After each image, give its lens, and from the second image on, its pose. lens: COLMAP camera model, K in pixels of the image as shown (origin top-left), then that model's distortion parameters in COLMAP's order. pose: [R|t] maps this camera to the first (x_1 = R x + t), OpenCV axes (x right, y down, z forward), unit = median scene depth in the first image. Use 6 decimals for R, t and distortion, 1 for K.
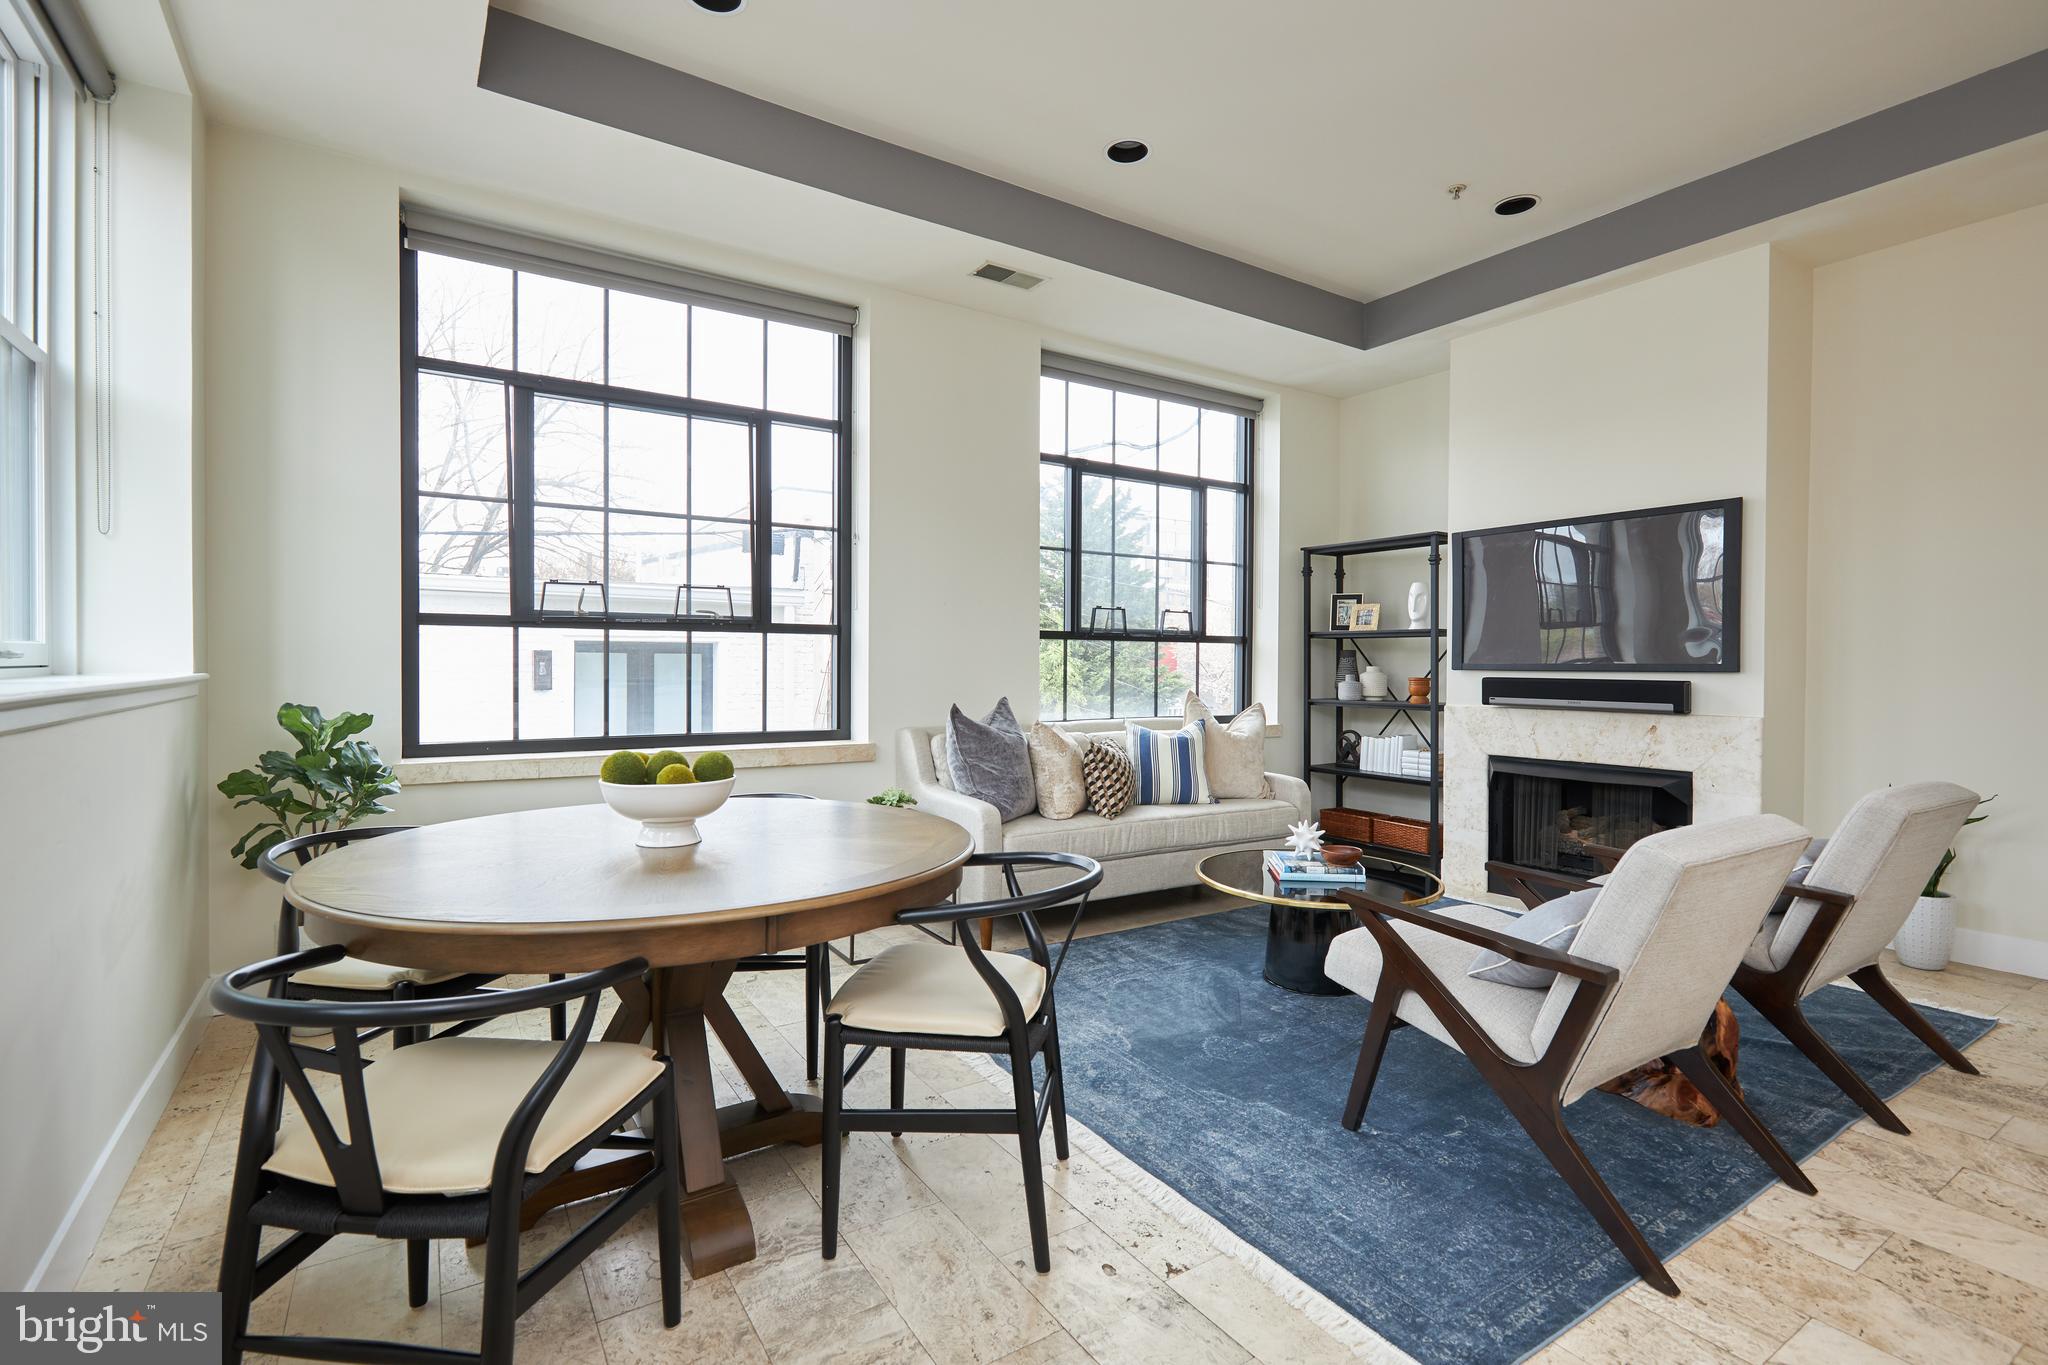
lens RADIAL K [[932.0, 0, 1027.1], [0, 932.0, 678.3], [0, 0, 1]] dist [-0.001694, 0.000984]
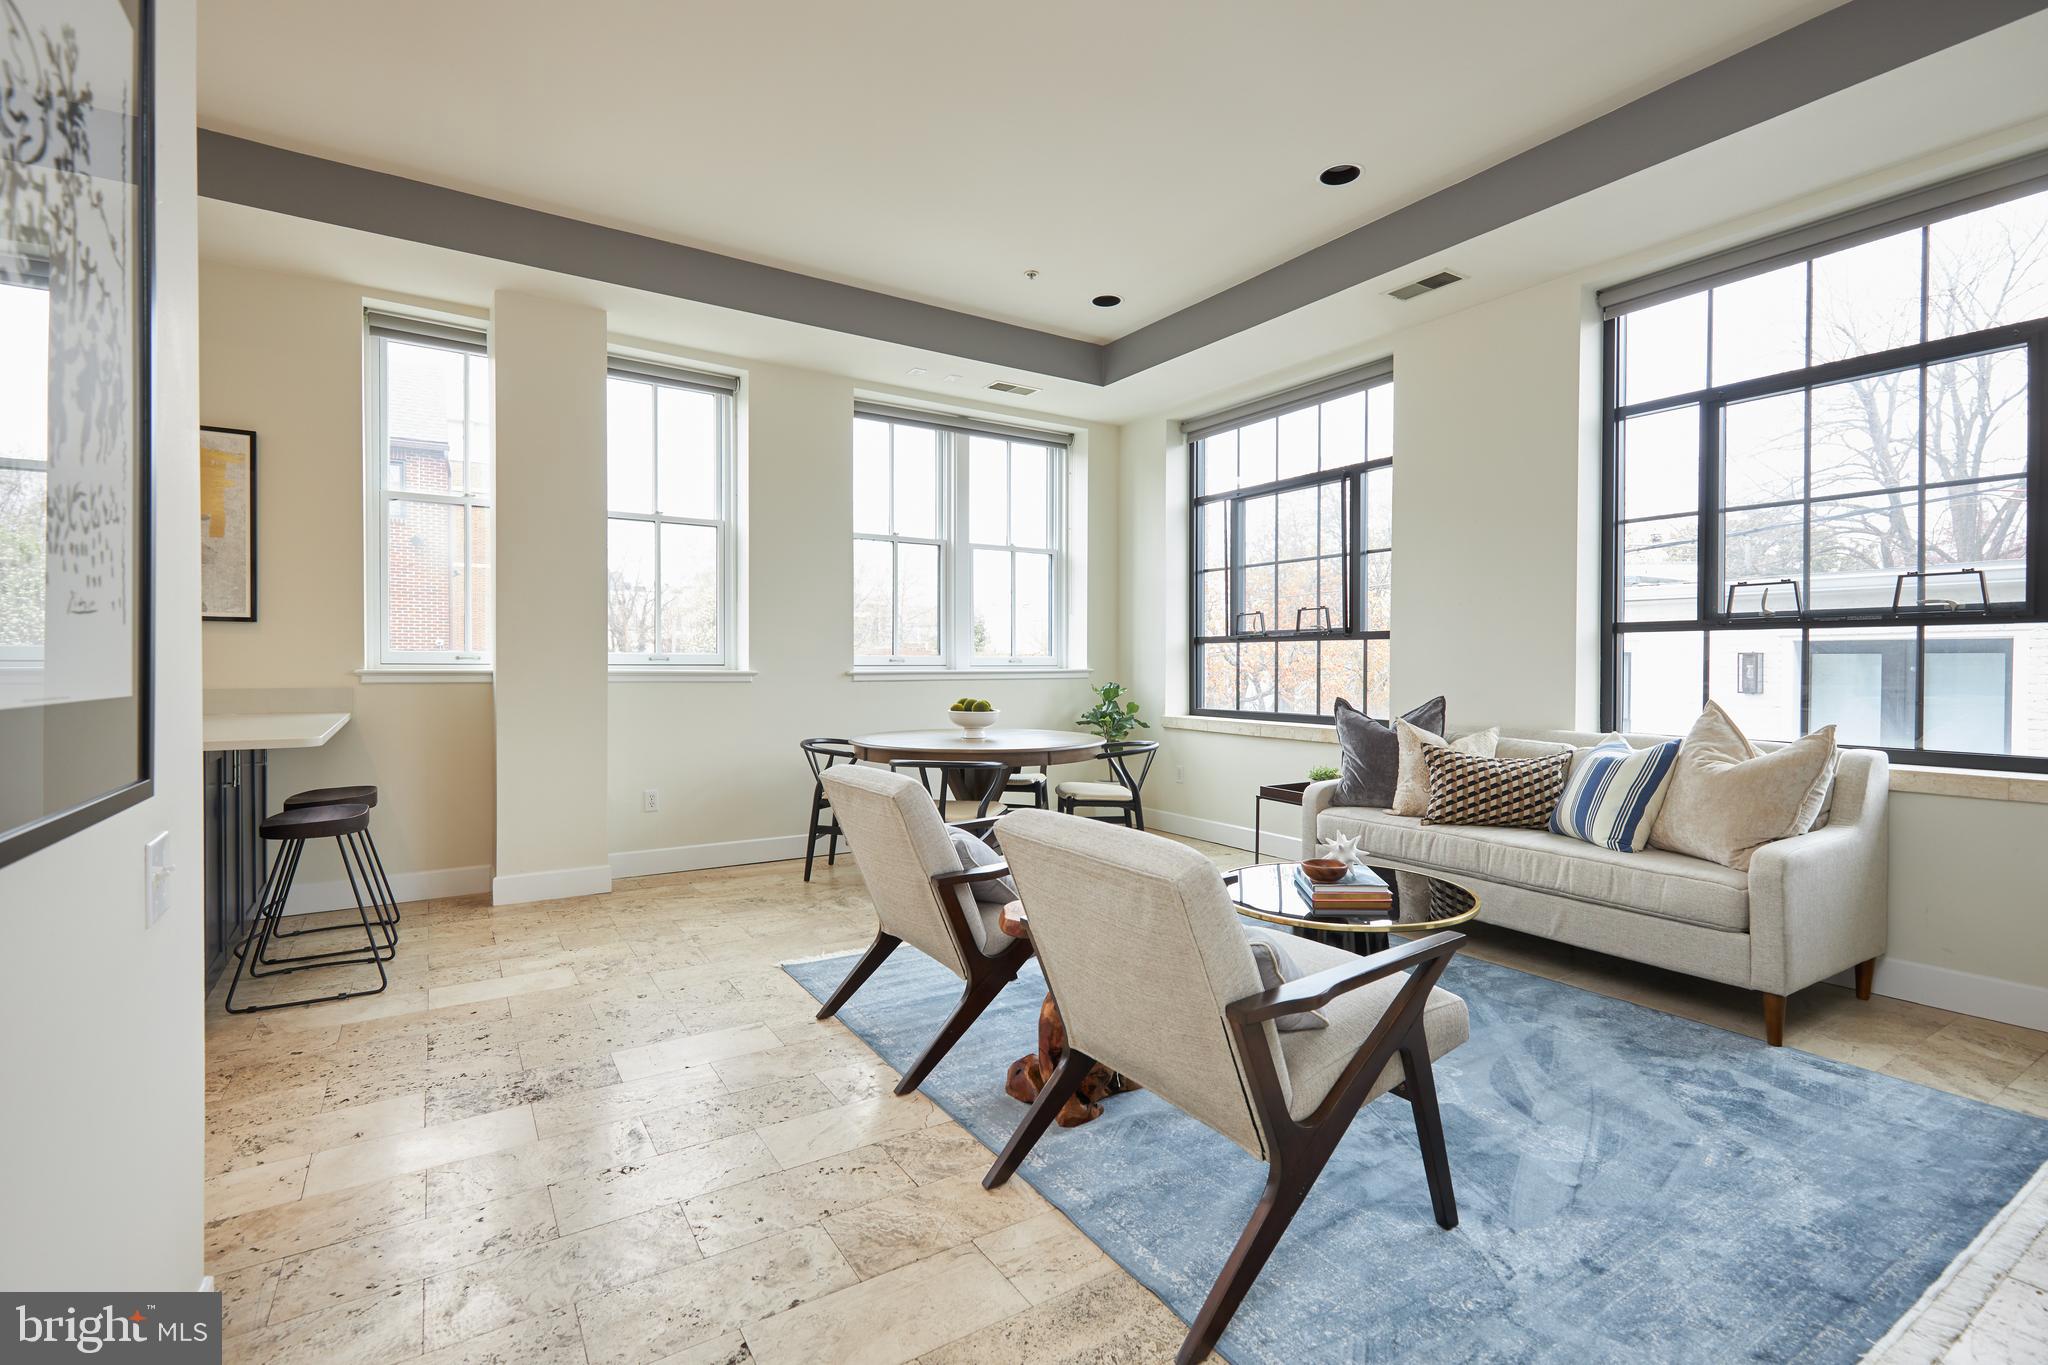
lens RADIAL K [[932.0, 0, 1031.2], [0, 932.0, 676.0], [0, 0, 1]] dist [-0.001694, 0.000984]
pose [[-0.001130, 0.007815, -0.999969, 0.991822], [-0.017626, 0.999814, 0.007833, -0.001517], [0.999844, 0.017634, -0.000992, 0.563890]]
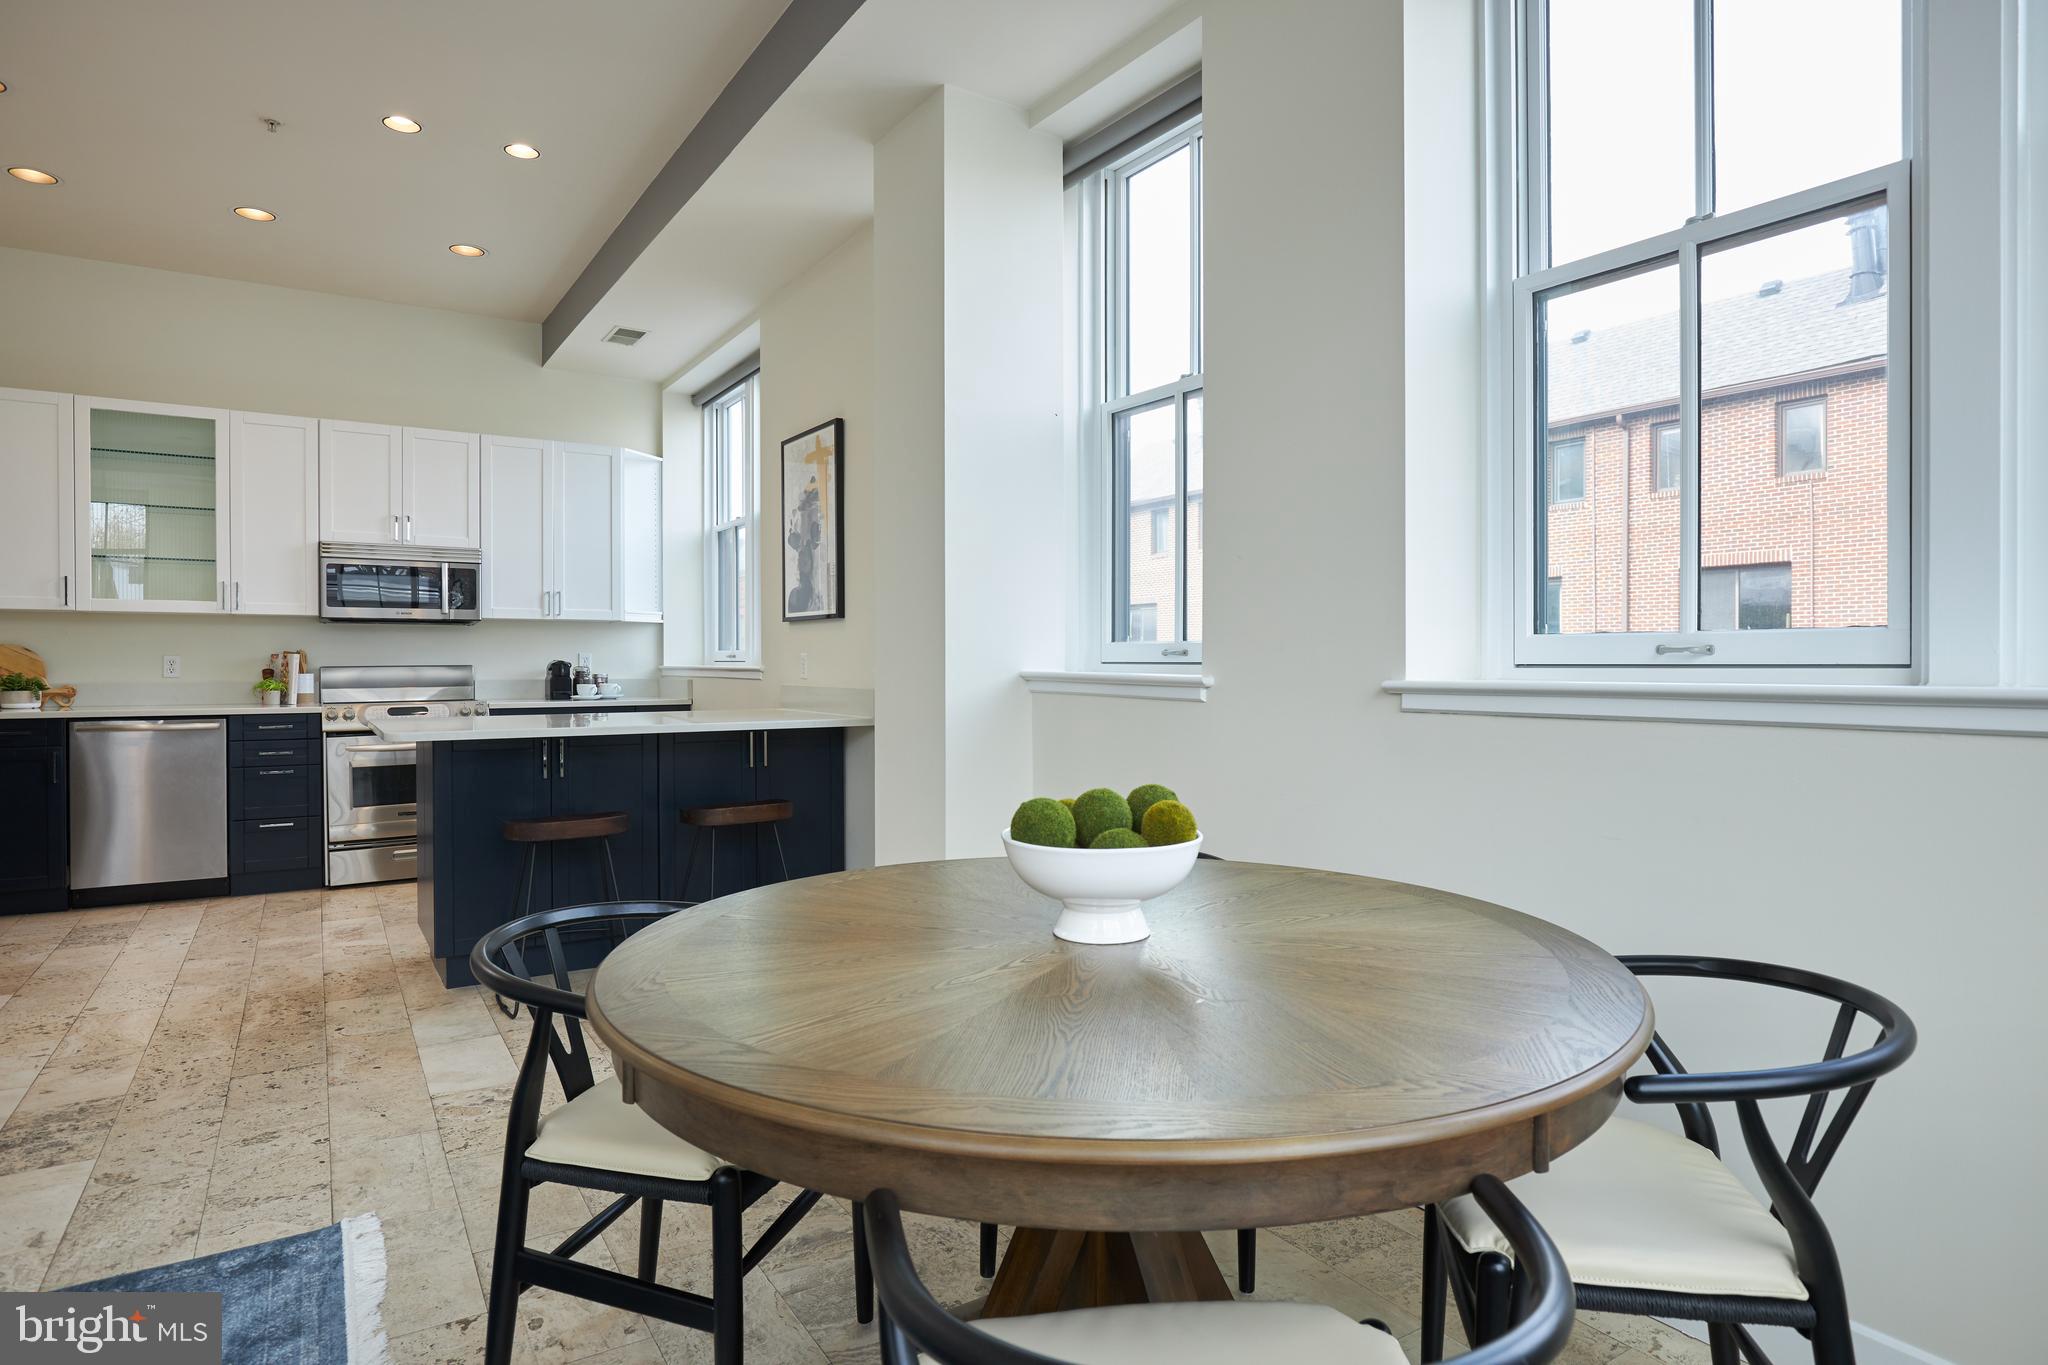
lens RADIAL K [[1102.1, 0, 1030.0], [0, 1102.1, 678.5], [0, 0, 1]] dist [-0.014585, -0.002826]
pose [[-0.999978, -0.005749, -0.003332, -0.157266], [-0.005848, 0.999515, 0.030583, -0.010198], [0.003155, 0.030602, -0.999527, 0.855220]]
